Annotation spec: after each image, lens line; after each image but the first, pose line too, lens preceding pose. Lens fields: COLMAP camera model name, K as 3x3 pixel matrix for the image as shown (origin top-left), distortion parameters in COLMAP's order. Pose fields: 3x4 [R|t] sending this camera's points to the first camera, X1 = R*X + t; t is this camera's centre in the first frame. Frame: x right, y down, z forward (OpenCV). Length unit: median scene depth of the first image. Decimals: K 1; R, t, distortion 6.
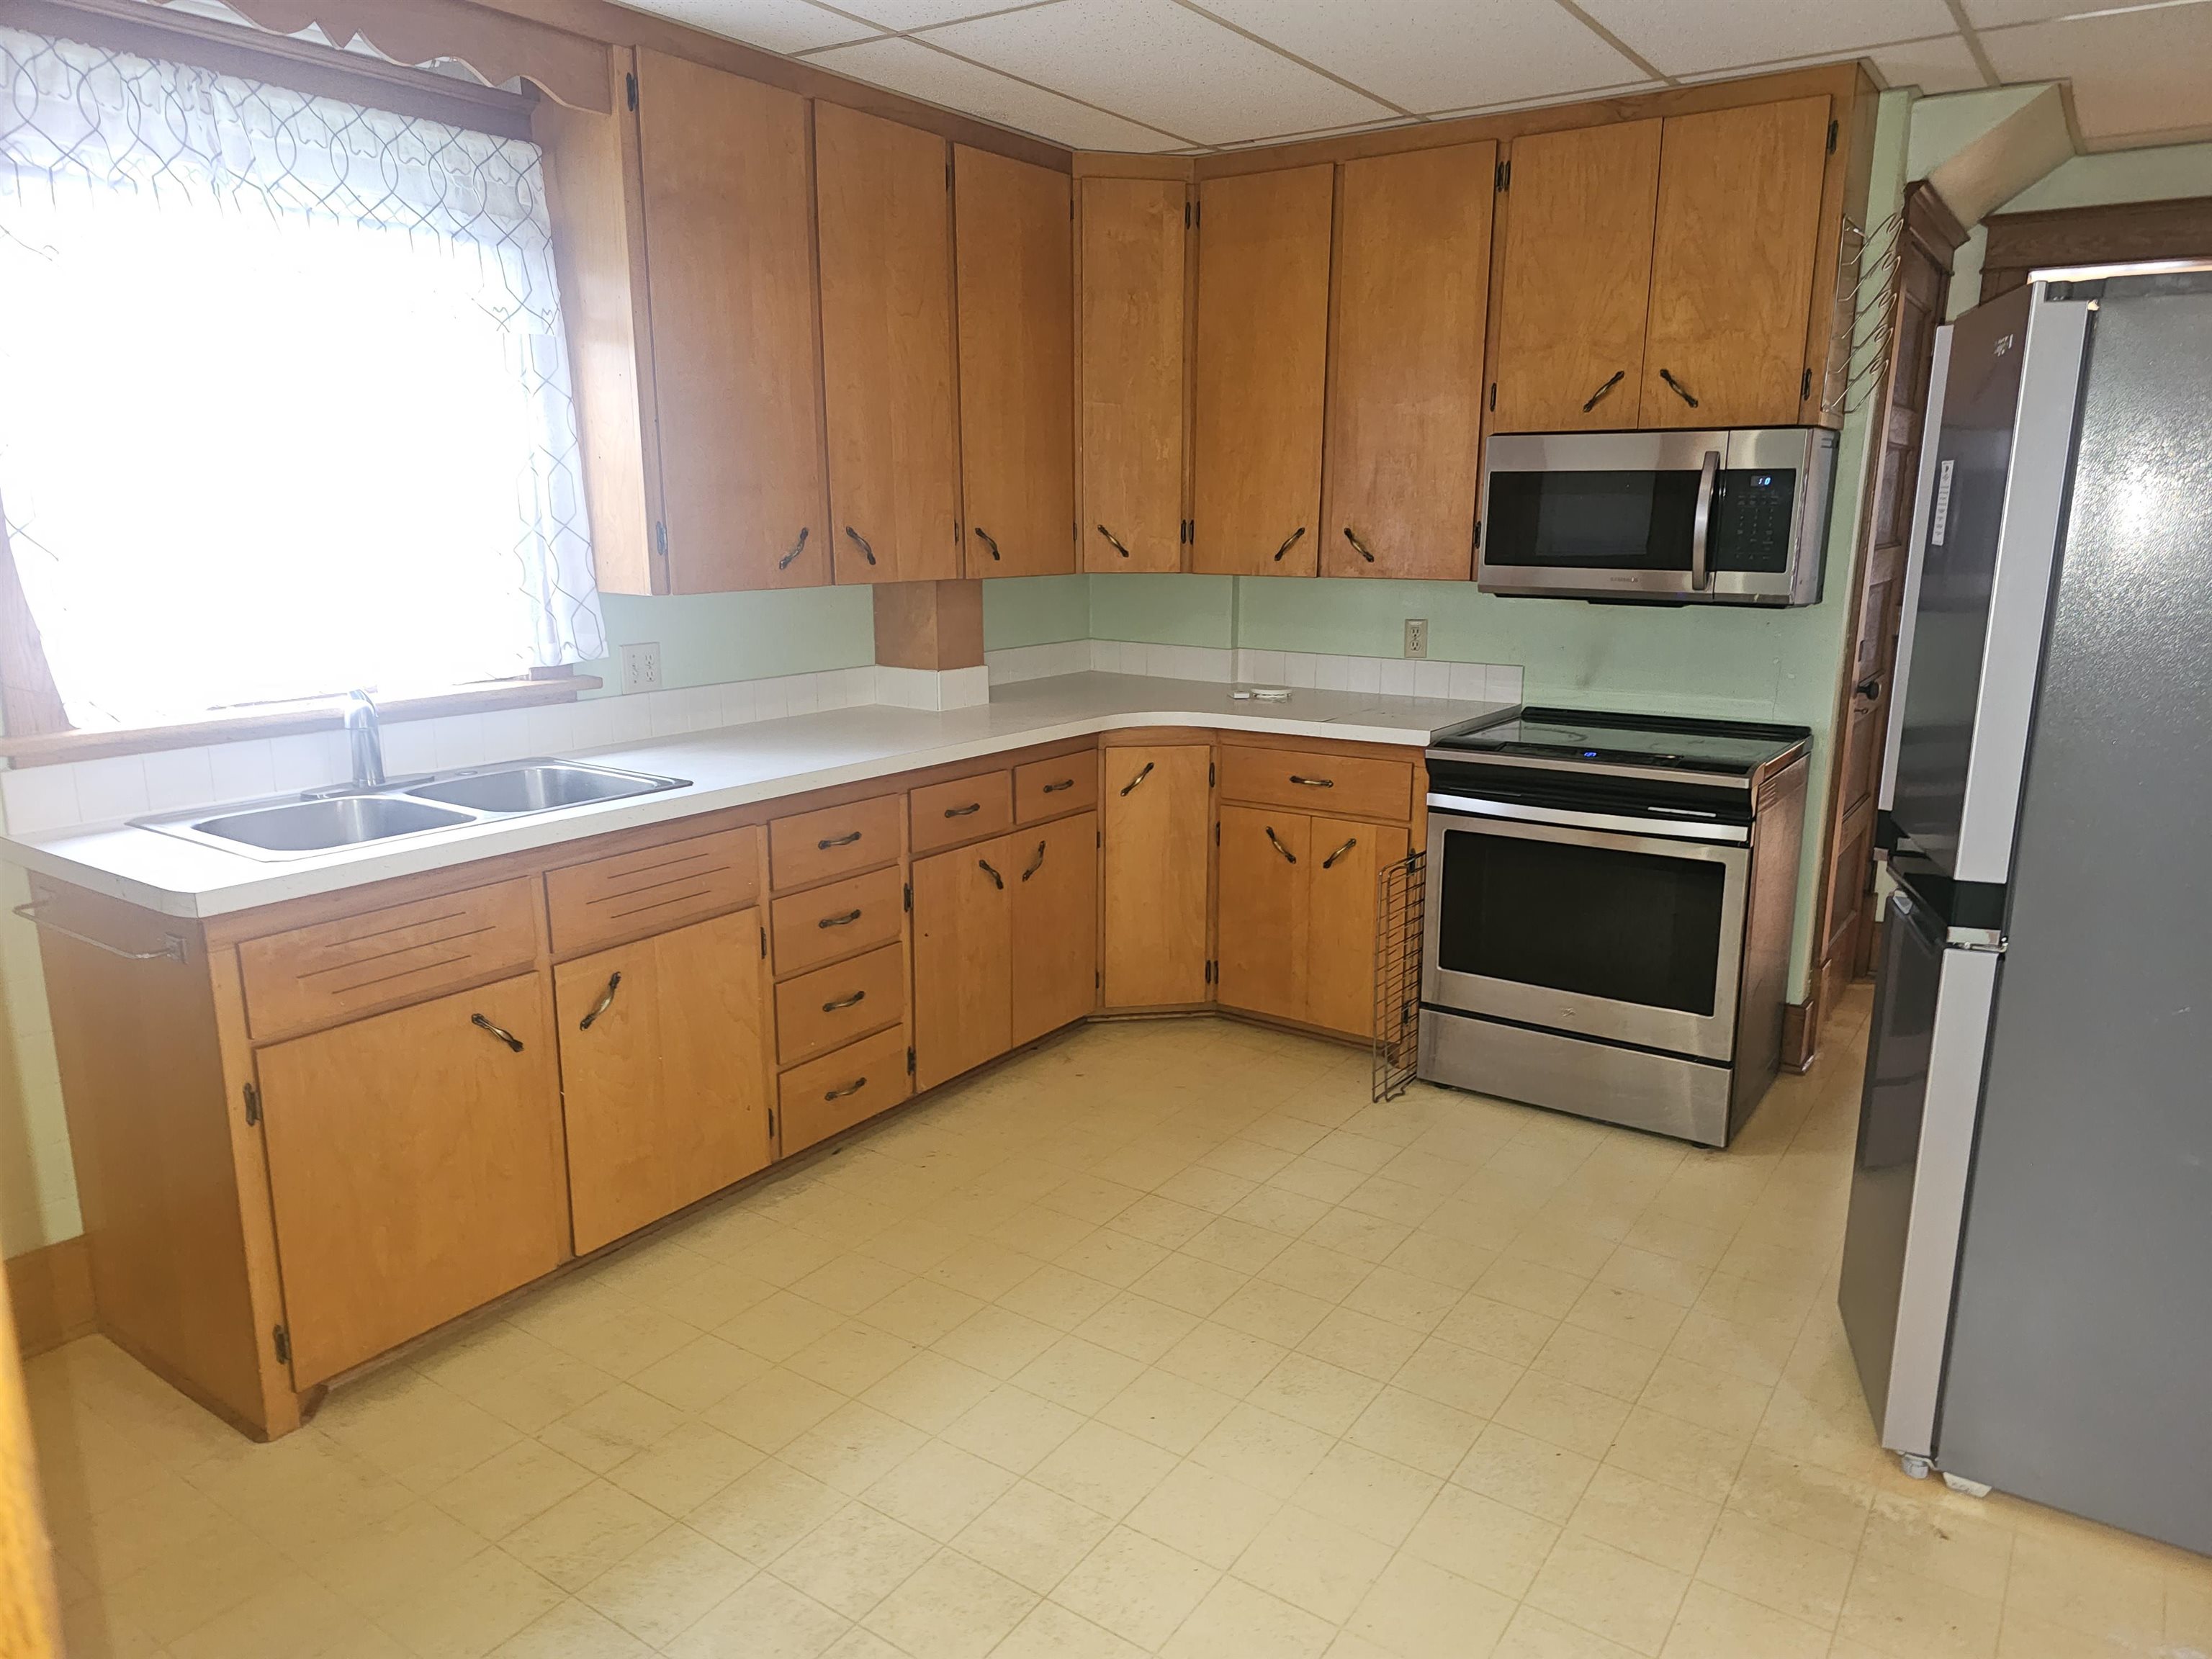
lens RADIAL K [[1490.2, 0, 1113.3], [0, 1490.2, 831.8], [0, 0, 1]] dist [0.026464, -0.023104]
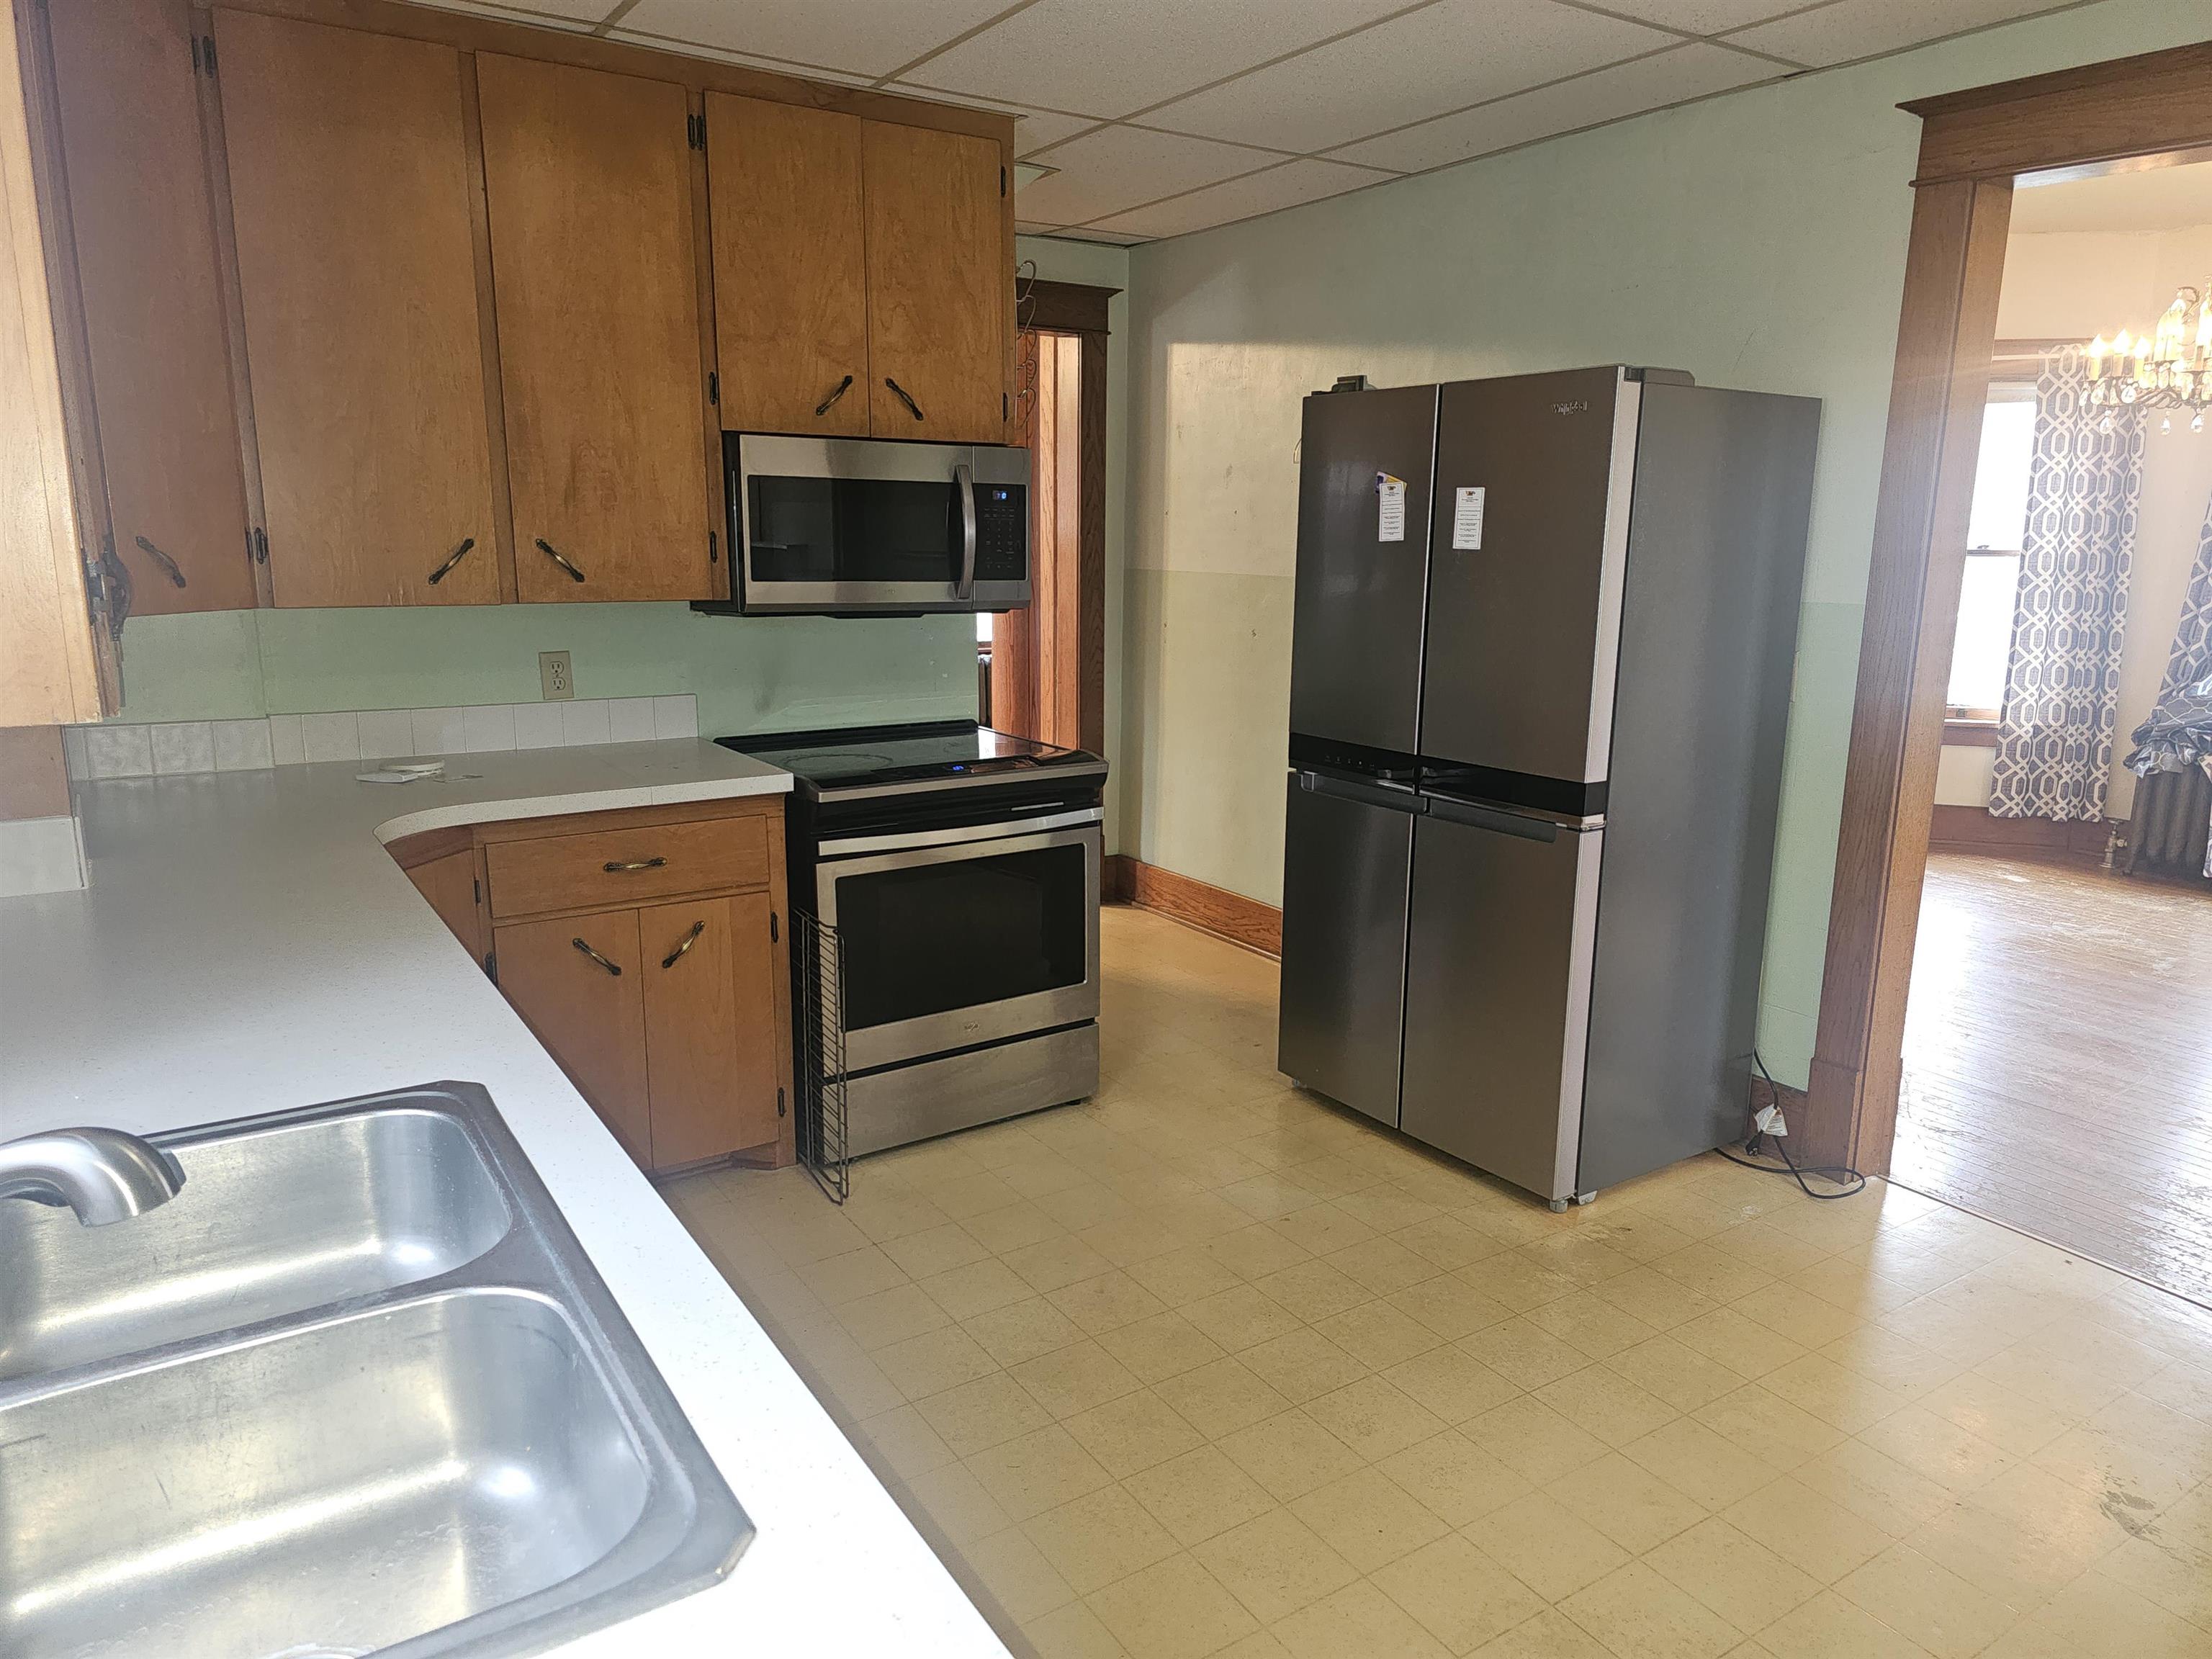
lens RADIAL K [[1490.2, 0, 1119.1], [0, 1490.2, 834.8], [0, 0, 1]] dist [0.026464, -0.023104]
pose [[0.356641, -0.188138, 0.915102, -0.521942], [0.189242, 0.973755, 0.126443, -0.106826], [-0.914874, 0.128081, 0.382885, 0.501359]]
